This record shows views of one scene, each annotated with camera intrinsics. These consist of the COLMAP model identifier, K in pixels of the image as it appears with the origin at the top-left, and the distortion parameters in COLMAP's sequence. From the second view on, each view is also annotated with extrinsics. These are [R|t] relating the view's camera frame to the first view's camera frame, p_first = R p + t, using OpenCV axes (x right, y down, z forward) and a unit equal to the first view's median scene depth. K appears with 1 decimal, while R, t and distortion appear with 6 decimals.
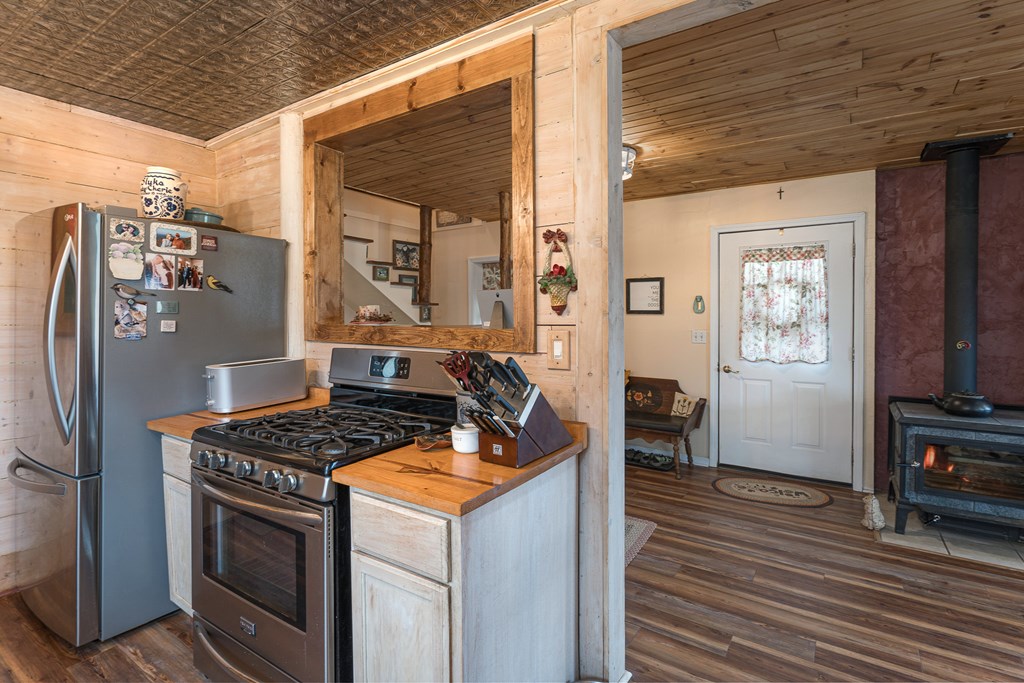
lens RADIAL K [[486.6, 0, 542.4], [0, 486.6, 321.1], [0, 0, 1]] dist [0.005267, 0.001907]
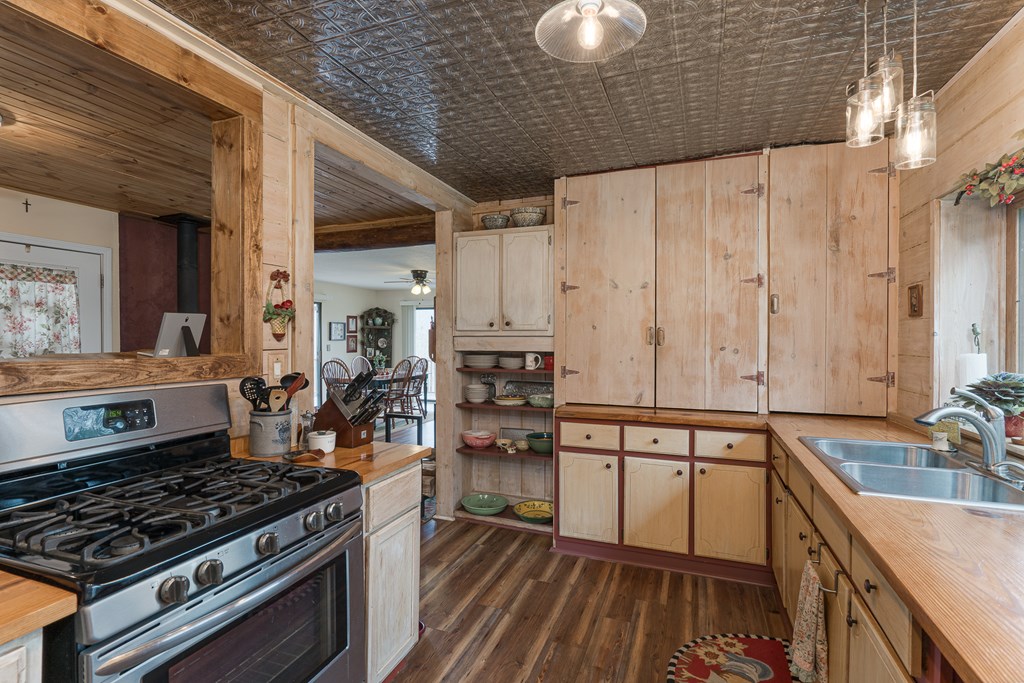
lens RADIAL K [[486.6, 0, 513.4], [0, 486.6, 338.4], [0, 0, 1]] dist [0.005267, 0.001907]
pose [[-0.199555, 0.001687, 0.979885, -0.593655], [0.015071, 0.999886, 0.001348, -0.005677], [-0.979771, 0.015037, -0.199558, 0.316859]]
